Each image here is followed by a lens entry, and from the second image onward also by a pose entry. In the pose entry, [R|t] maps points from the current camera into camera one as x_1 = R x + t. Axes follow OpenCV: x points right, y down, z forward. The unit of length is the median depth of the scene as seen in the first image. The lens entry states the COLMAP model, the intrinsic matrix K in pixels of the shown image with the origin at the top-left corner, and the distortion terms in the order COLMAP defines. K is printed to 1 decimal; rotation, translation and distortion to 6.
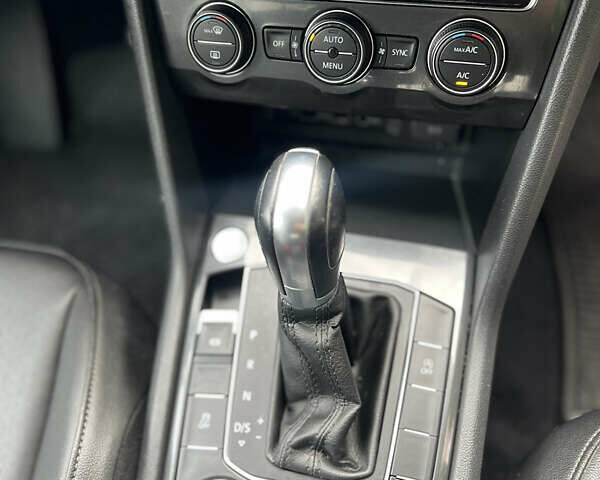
lens RADIAL K [[611.4, 0, 300.0], [0, 611.4, 240.0], [0, 0, 1]] dist [0.005359, -0.022994]
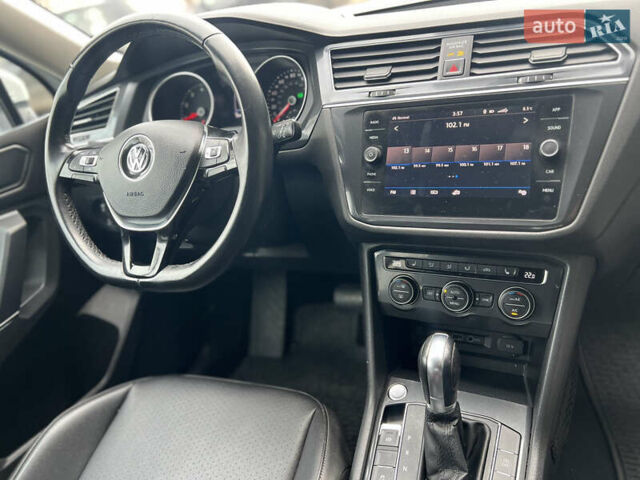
lens RADIAL K [[484.1, 0, 320.0], [0, 484.1, 240.0], [0, 0, 1]] dist [0.056766, -0.070962]
pose [[0.974727, 0.042104, -0.219394, -0.044265], [-0.137908, 0.886020, -0.442663, 0.351016], [0.175750, 0.461732, 0.869434, -0.718256]]
